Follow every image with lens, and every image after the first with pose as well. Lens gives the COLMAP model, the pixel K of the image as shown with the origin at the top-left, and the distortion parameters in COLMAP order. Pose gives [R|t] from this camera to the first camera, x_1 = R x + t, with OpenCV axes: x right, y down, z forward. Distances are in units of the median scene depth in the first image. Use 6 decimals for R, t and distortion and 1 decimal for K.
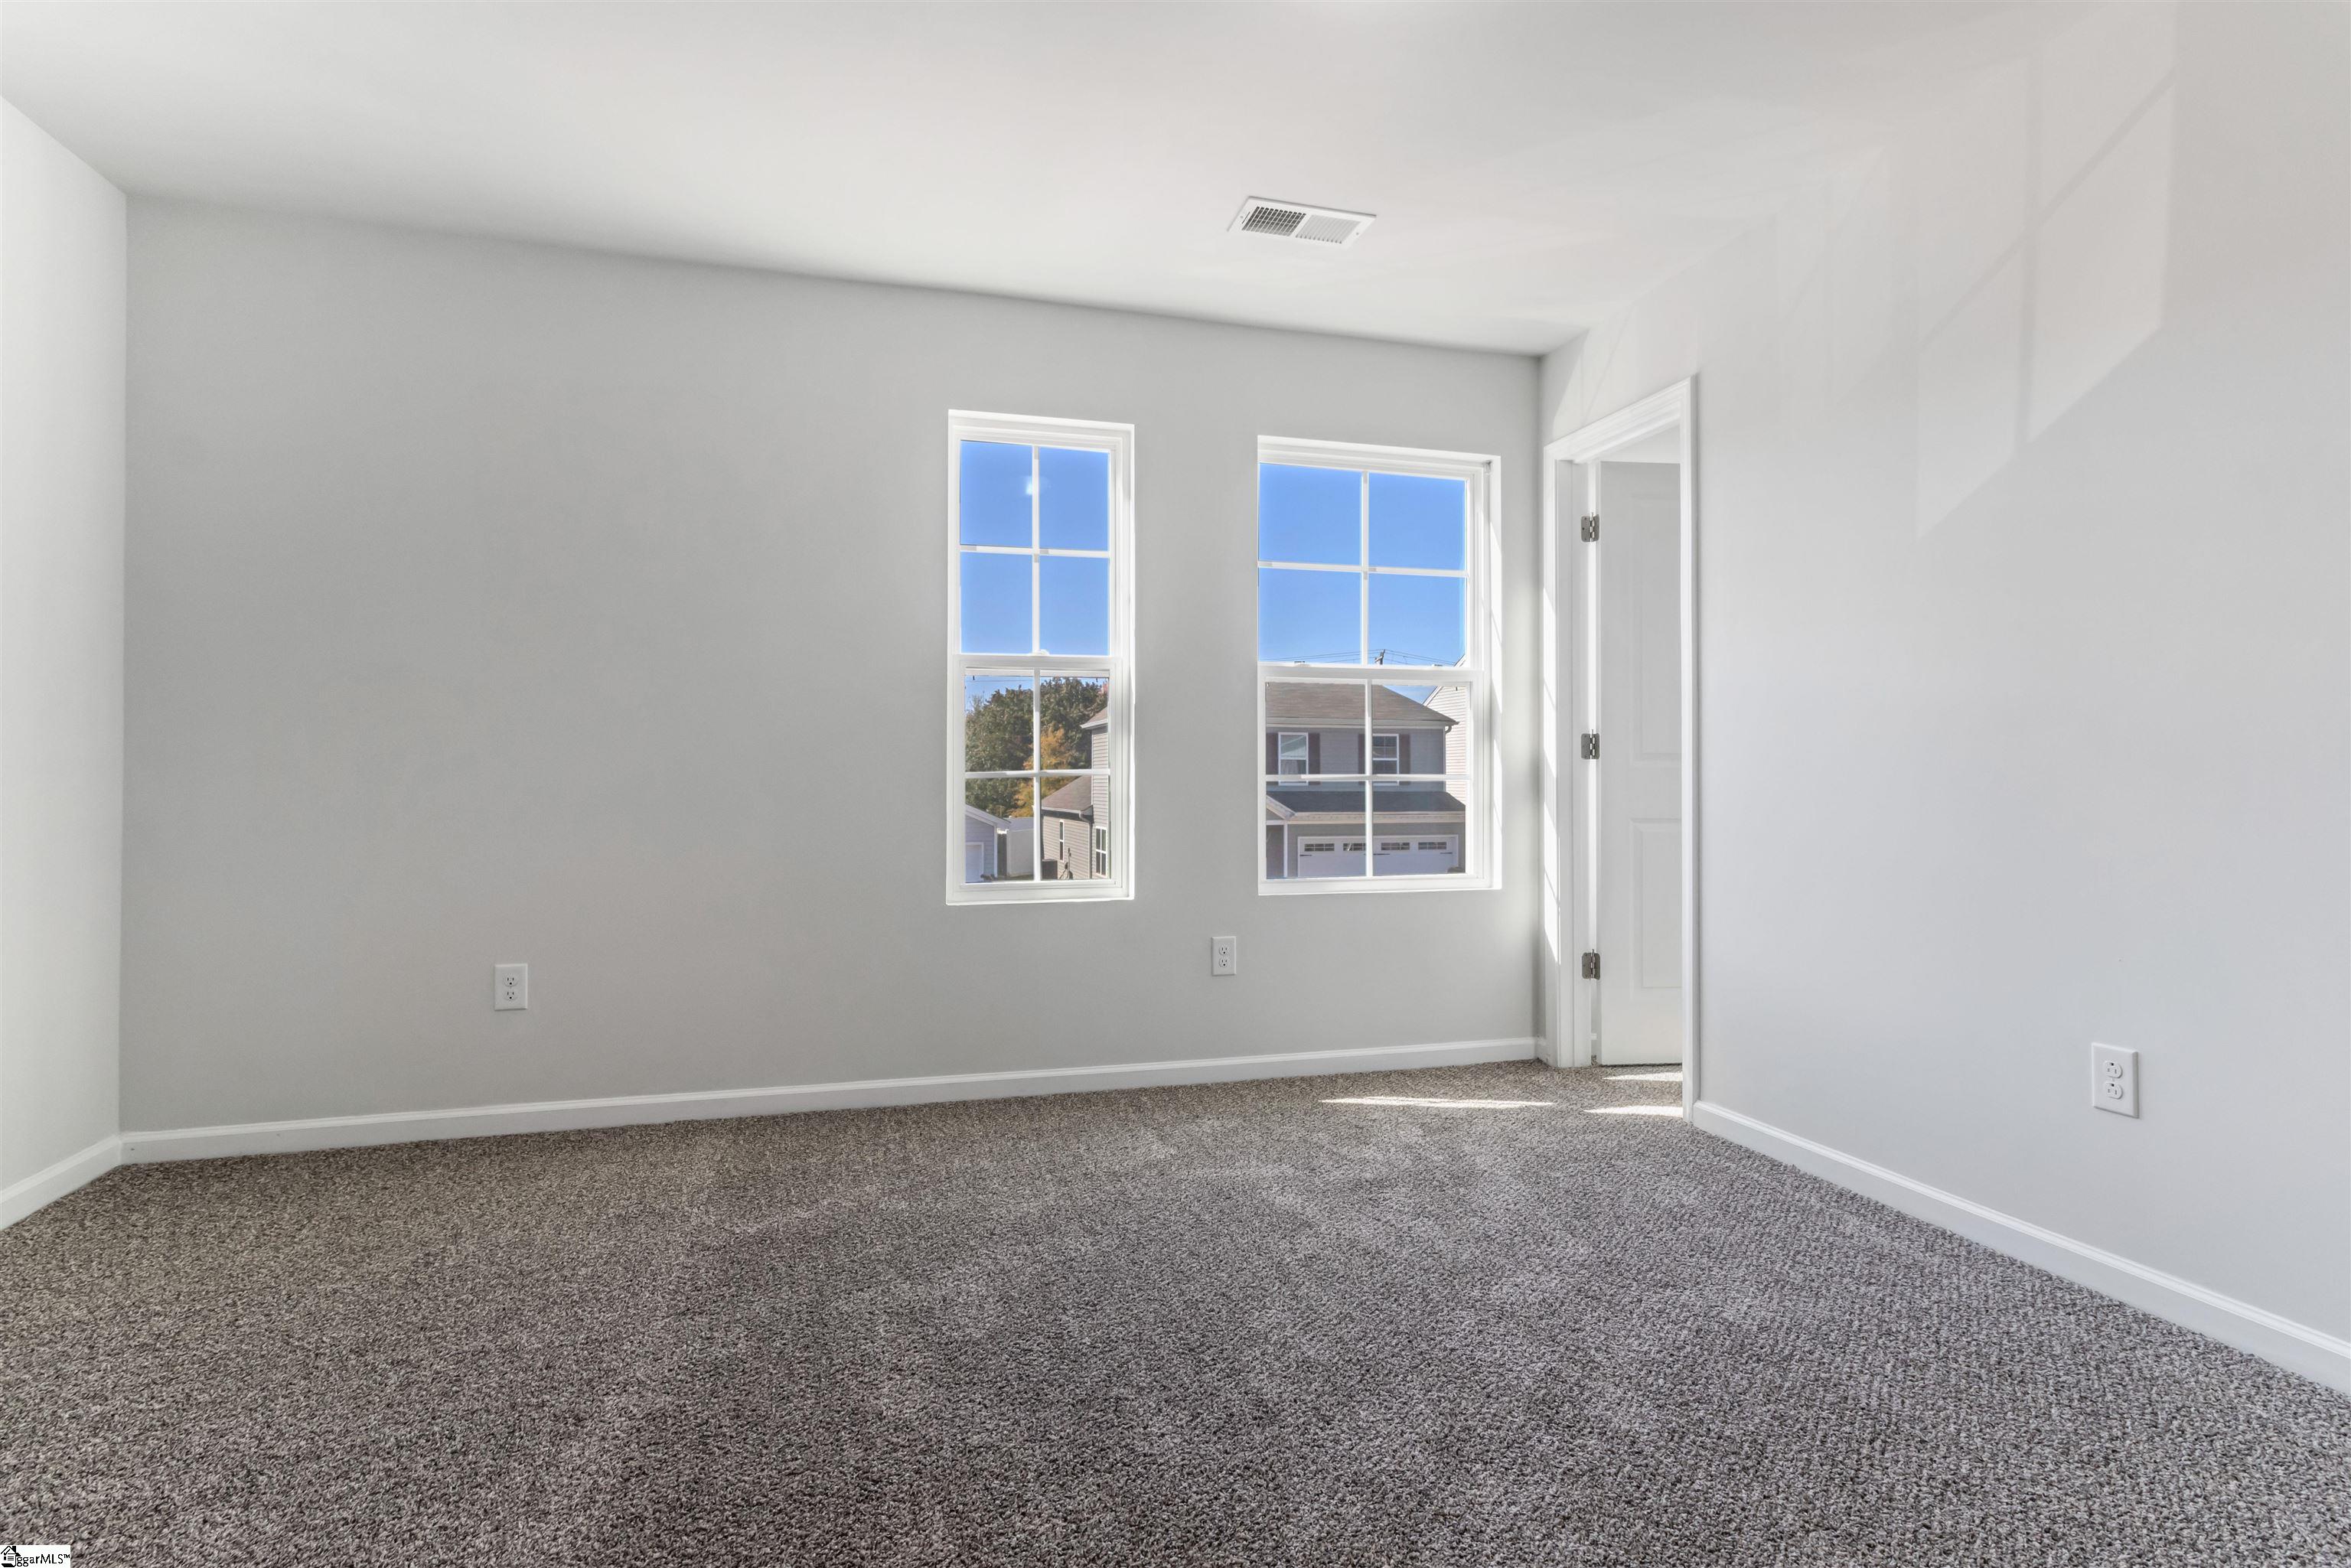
lens RADIAL K [[1122.6, 0, 1184.2], [0, 1122.6, 755.4], [0, 0, 1]] dist [0.000818, 0.001447]
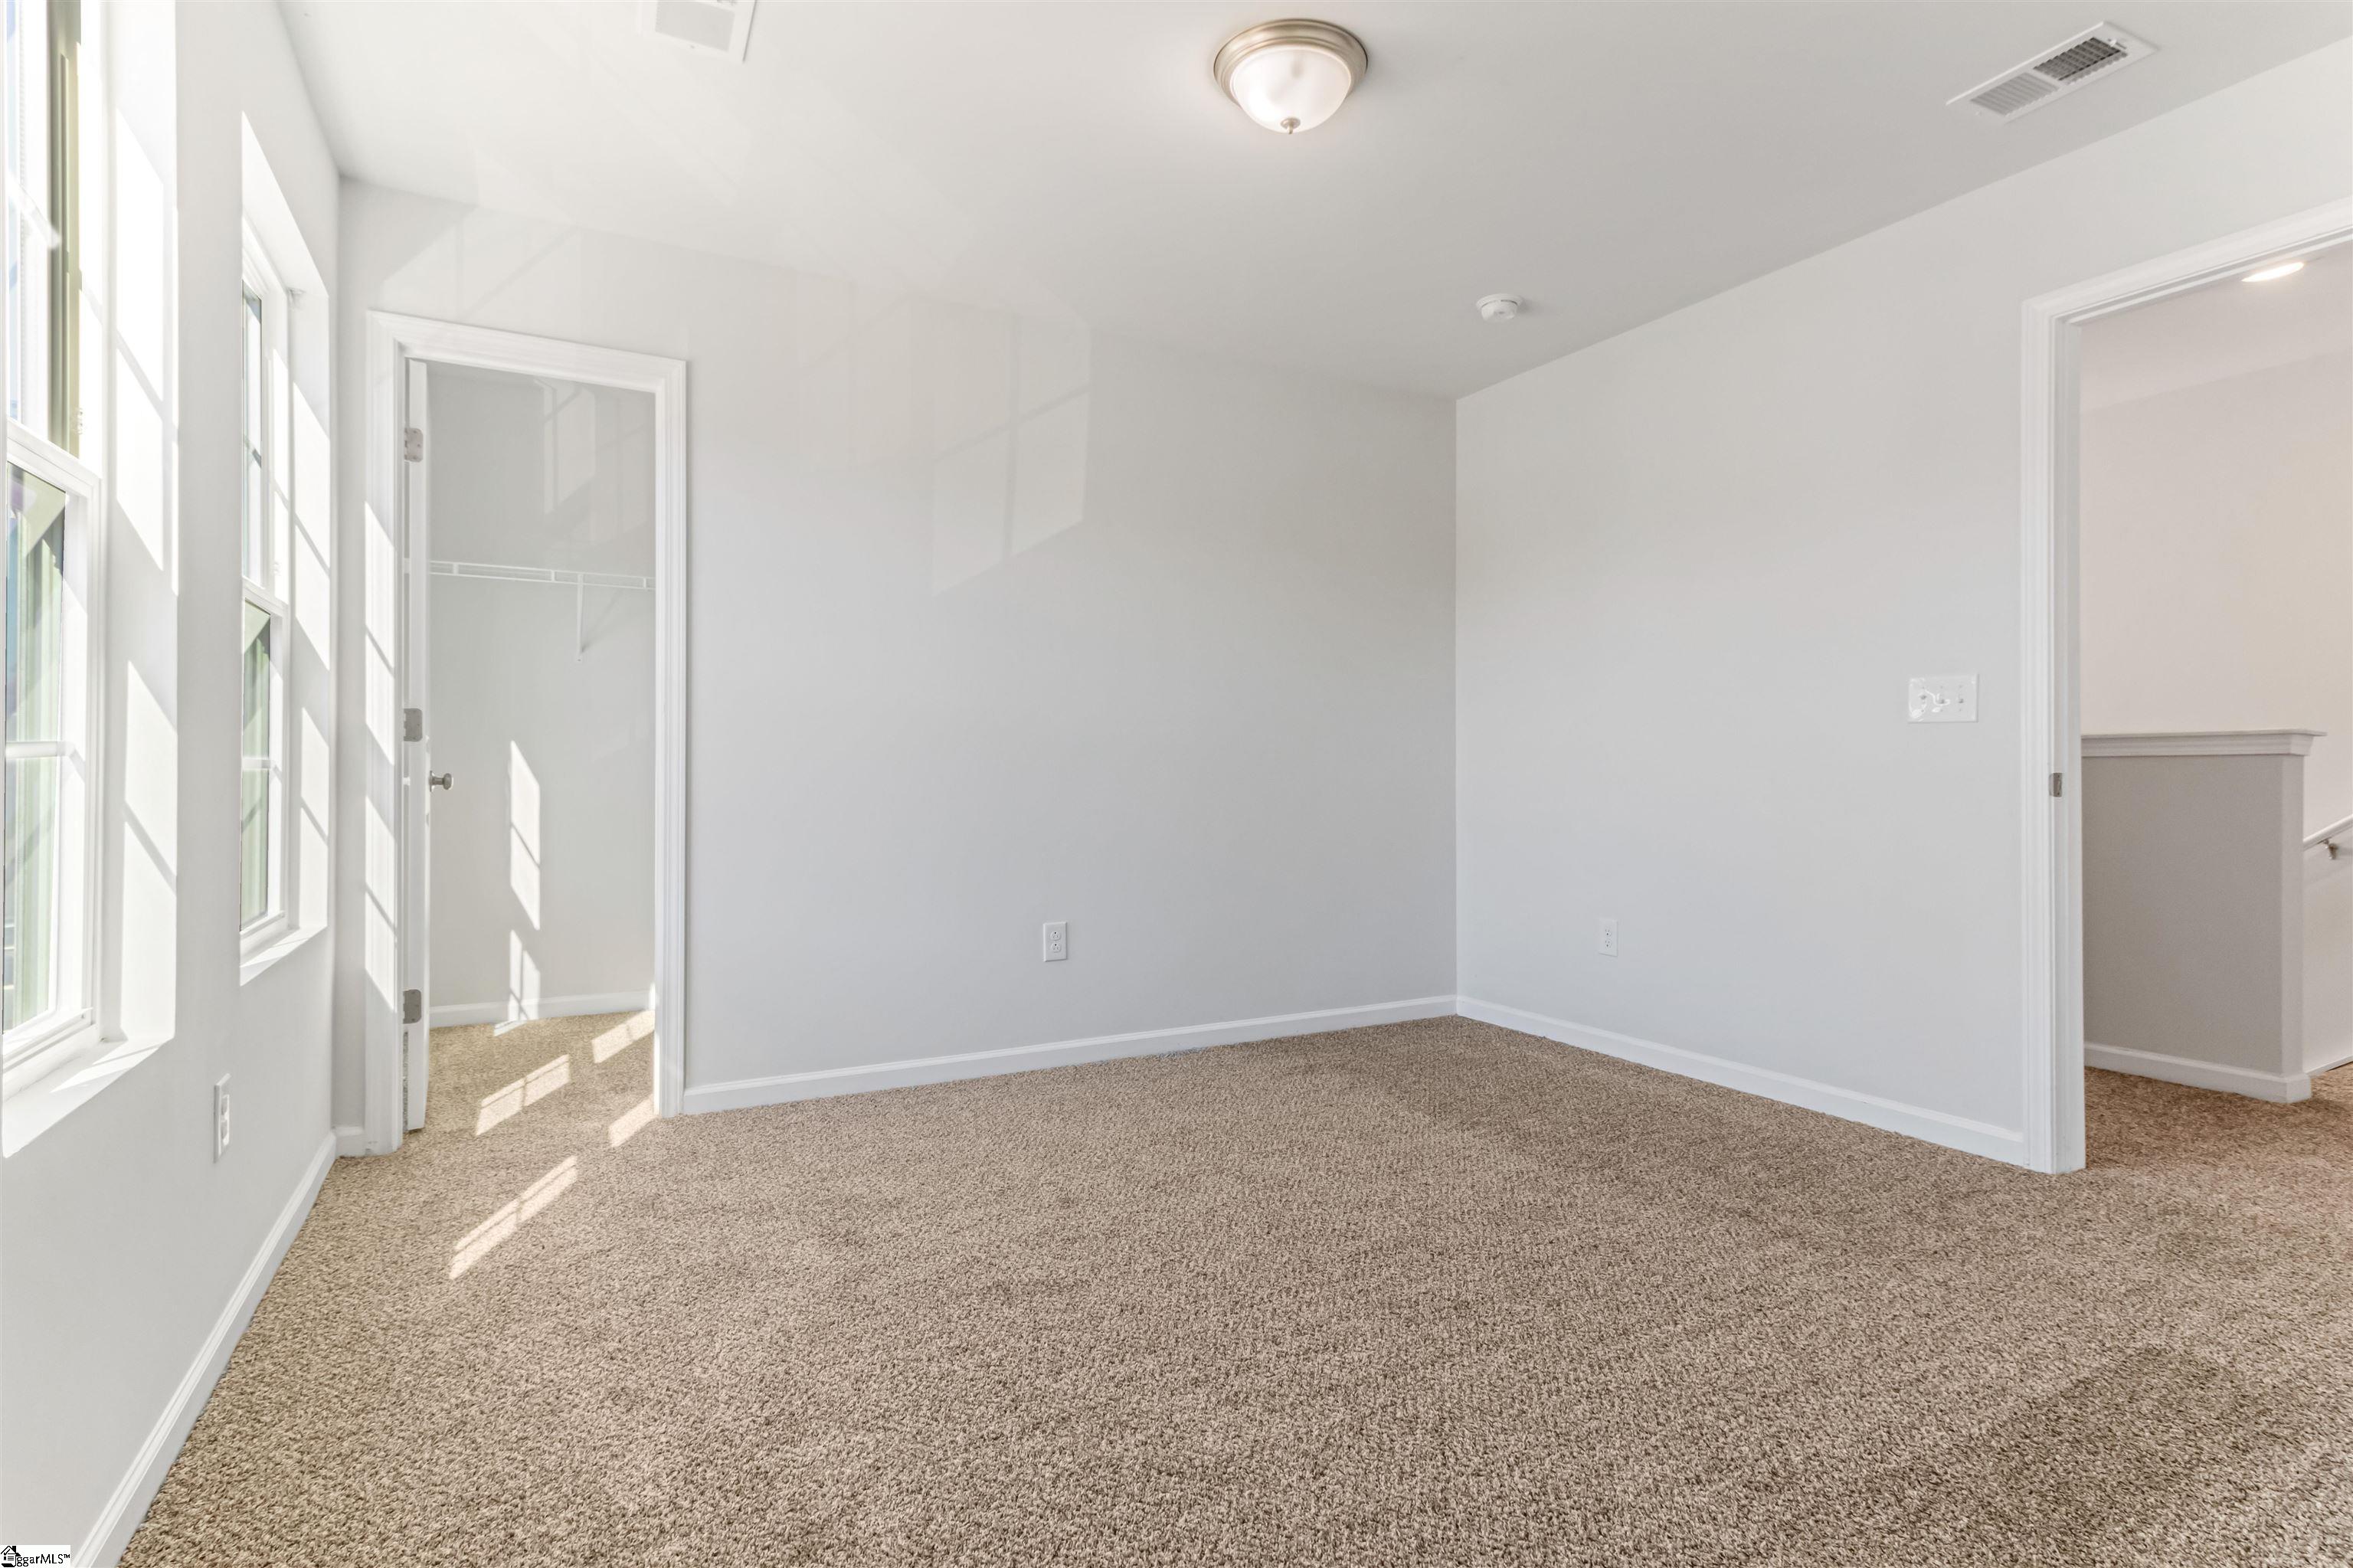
lens RADIAL K [[1123.7, 0, 1185.2], [0, 1123.7, 755.4], [0, 0, 1]] dist [0.000818, 0.001447]
pose [[-0.189998, 0.009300, 0.981740, -0.601374], [-0.025111, 0.999582, -0.014329, 0.013059], [-0.981463, -0.027375, -0.189685, 0.746926]]
